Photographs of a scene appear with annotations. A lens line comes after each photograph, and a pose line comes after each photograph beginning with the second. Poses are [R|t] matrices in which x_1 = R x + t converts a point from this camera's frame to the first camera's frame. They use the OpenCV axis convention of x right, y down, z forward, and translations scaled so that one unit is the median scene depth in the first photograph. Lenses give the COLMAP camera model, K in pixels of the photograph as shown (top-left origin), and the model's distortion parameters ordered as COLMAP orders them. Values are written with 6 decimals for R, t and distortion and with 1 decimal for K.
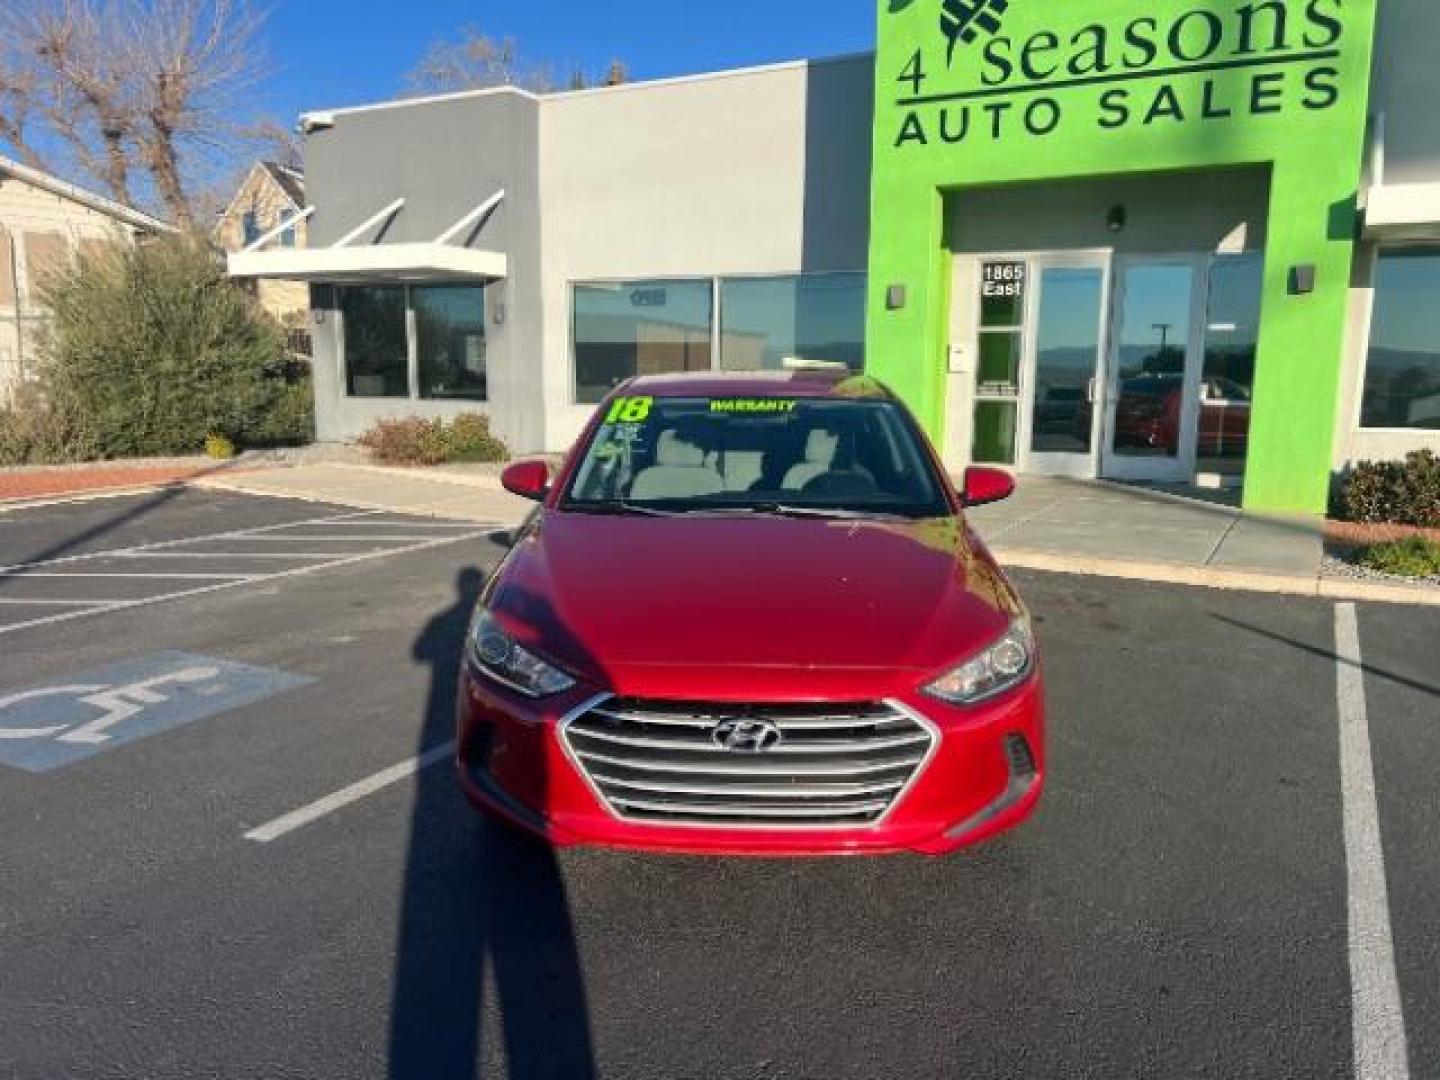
lens RADIAL K [[1076.4, 0, 723.9], [0, 1076.4, 539.6], [0, 0, 1]] dist [0.028558, -0.033066]
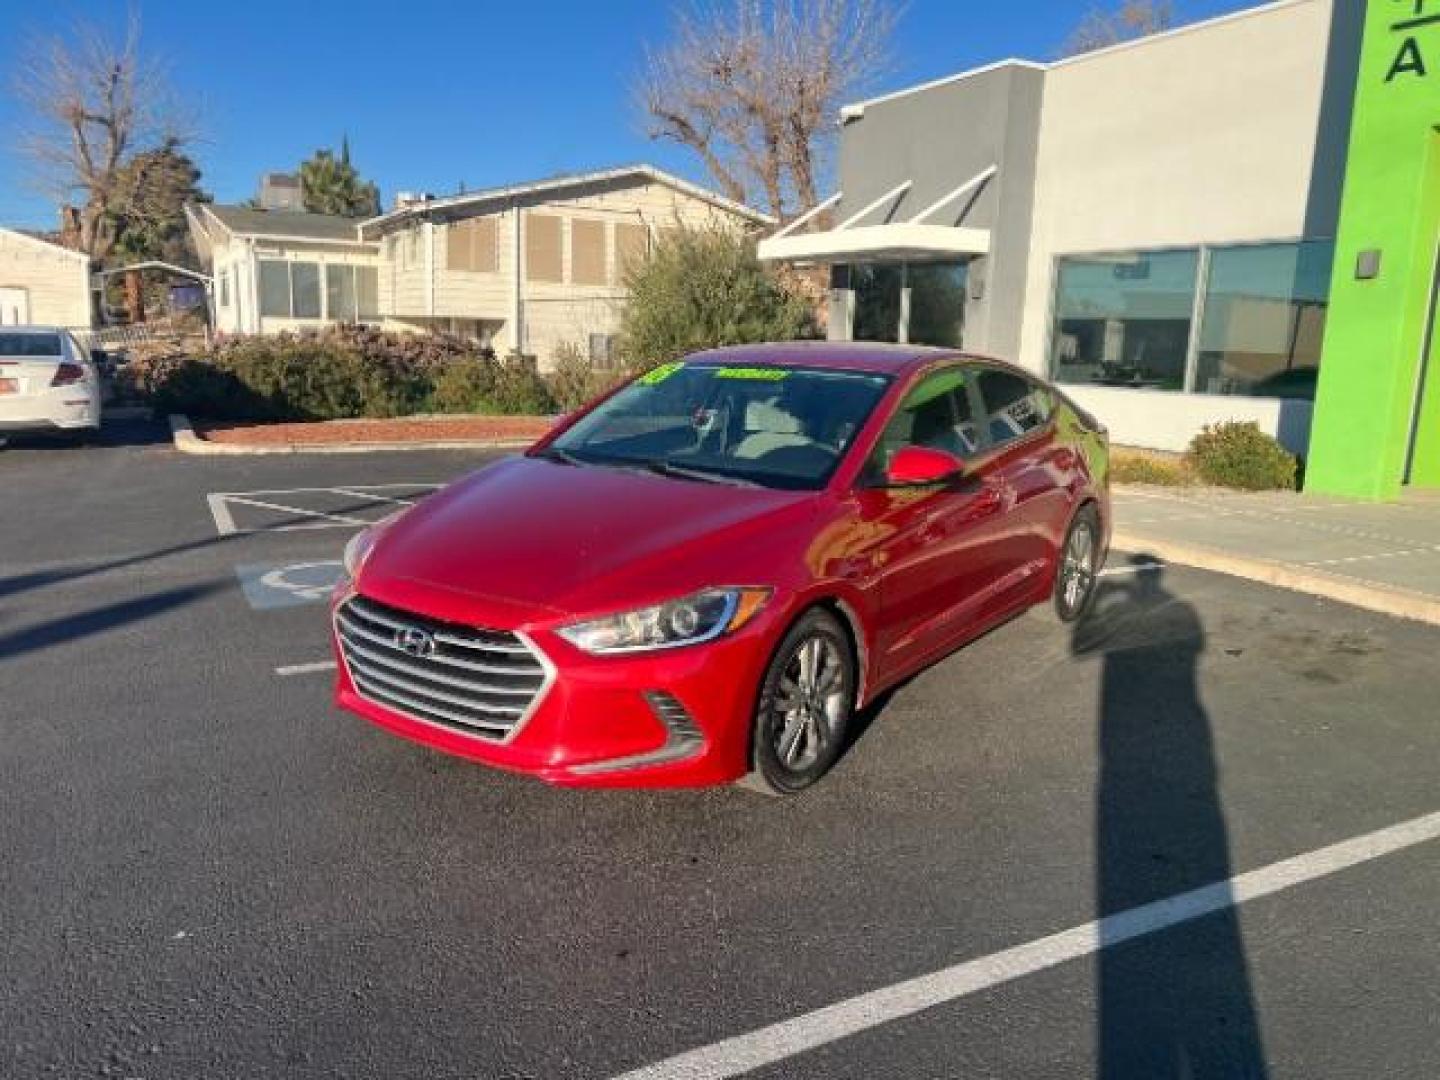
lens RADIAL K [[1076.4, 0, 723.9], [0, 1076.4, 539.6], [0, 0, 1]] dist [0.028558, -0.033066]
pose [[0.833432, 0.118205, -0.539833, 0.232536], [-0.108344, 0.992849, 0.050131, -0.006360], [0.541898, 0.016706, 0.840278, 0.046482]]
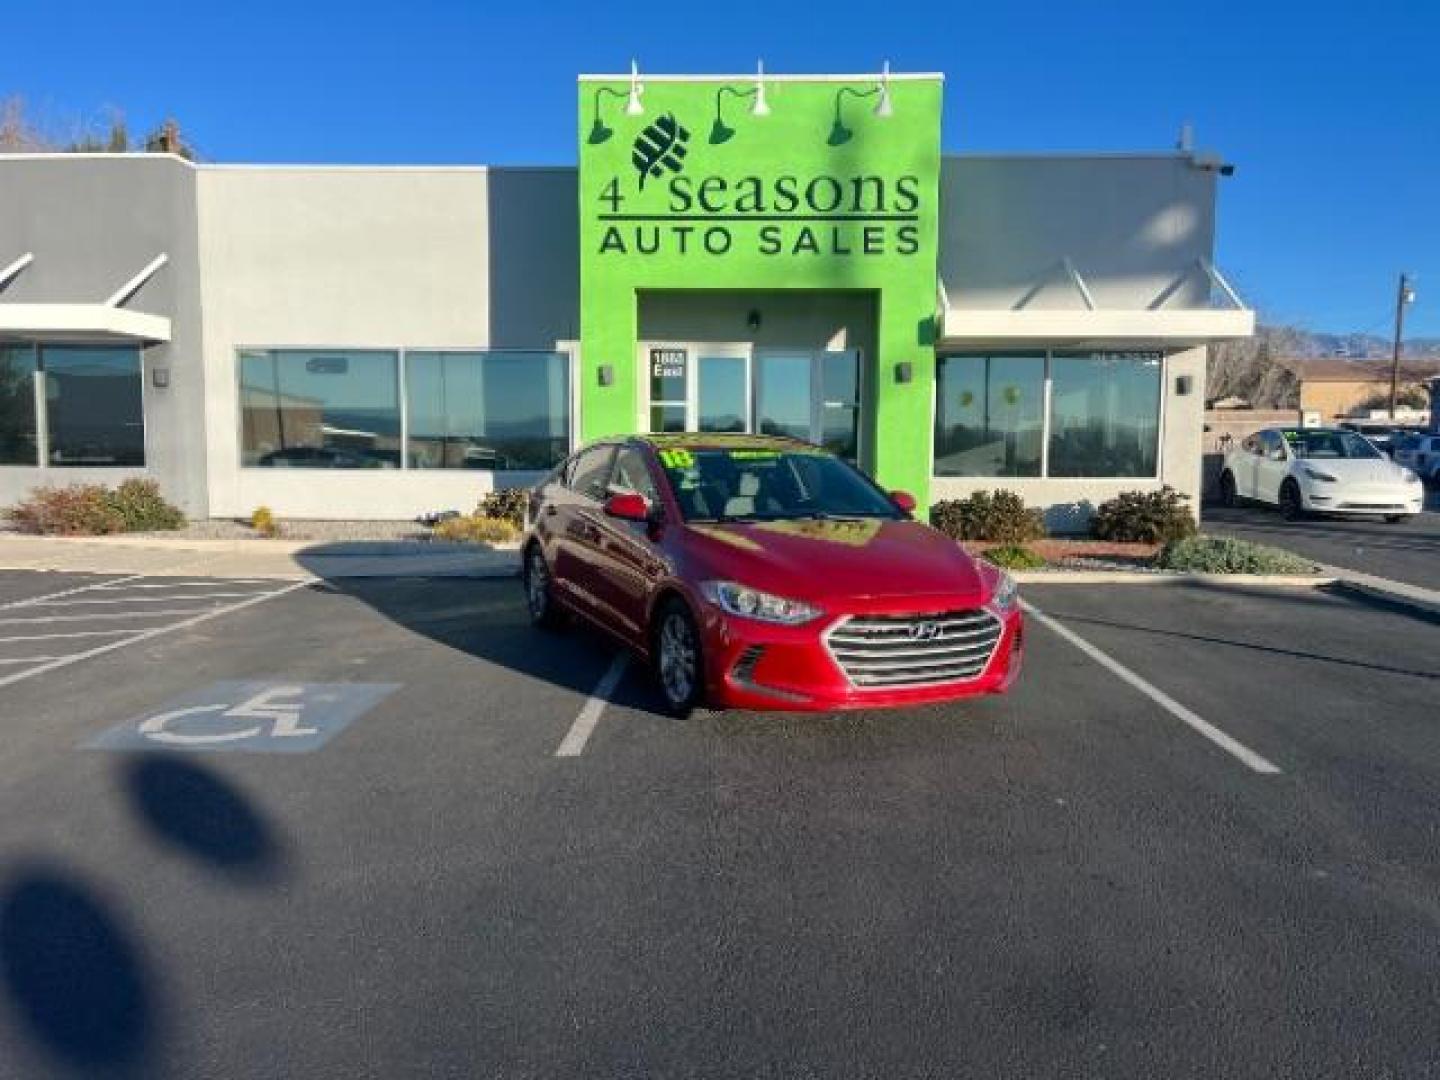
lens RADIAL K [[1059.0, 0, 720.0], [0, 1059.0, 540.0], [0, 0, 1]] dist [0.032895, -0.007780]
pose [[0.899293, -0.039873, 0.435526, -0.259739], [0.066915, 0.996655, -0.046923, 0.022734], [-0.432198, 0.071341, 0.898952, -0.109150]]
